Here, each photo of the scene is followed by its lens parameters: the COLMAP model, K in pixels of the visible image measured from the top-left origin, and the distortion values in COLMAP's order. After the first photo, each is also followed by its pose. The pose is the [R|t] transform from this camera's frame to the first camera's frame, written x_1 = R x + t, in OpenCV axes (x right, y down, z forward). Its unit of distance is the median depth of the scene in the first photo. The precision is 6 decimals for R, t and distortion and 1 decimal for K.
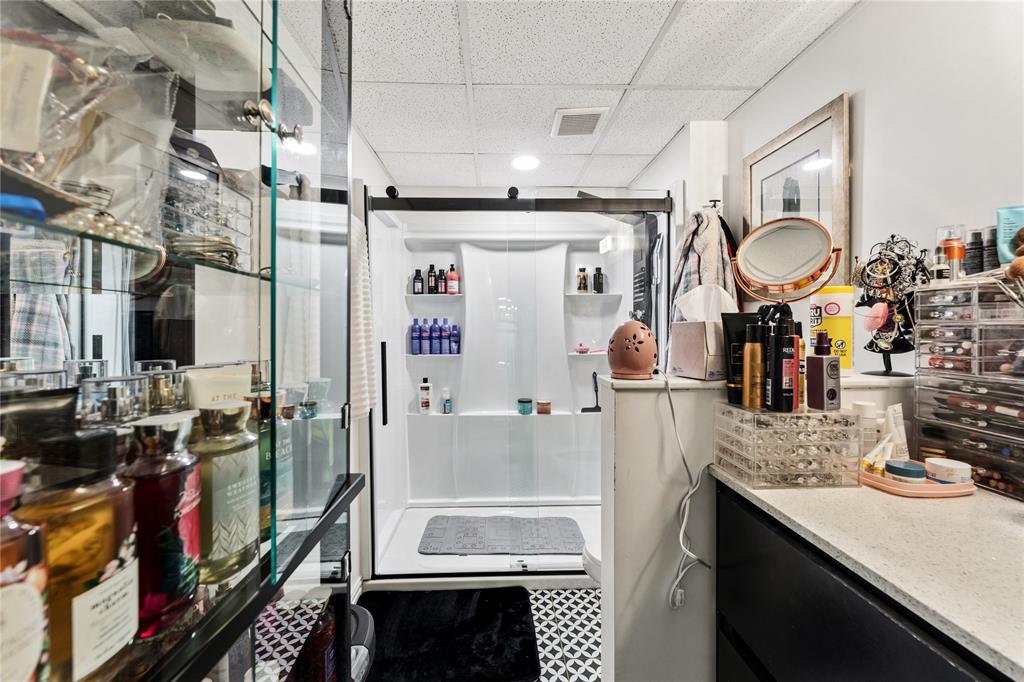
lens RADIAL K [[420.9, 0, 508.8], [0, 420.9, 331.9], [0, 0, 1]] dist [-0.000036, 0.000460]
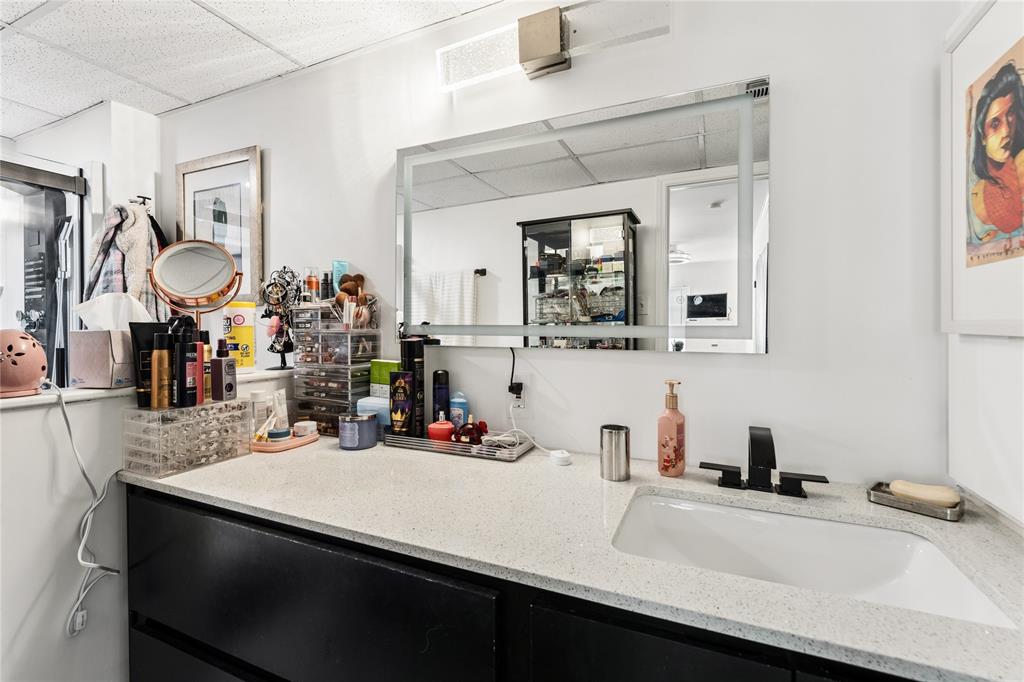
lens RADIAL K [[443.8, 0, 507.6], [0, 443.8, 330.5], [0, 0, 1]] dist [-0.001434, 0.000221]
pose [[0.450332, -0.002062, 0.892859, -0.054845], [0.009222, 0.999955, -0.002343, -0.013122], [-0.892814, 0.009289, 0.450331, -0.331322]]
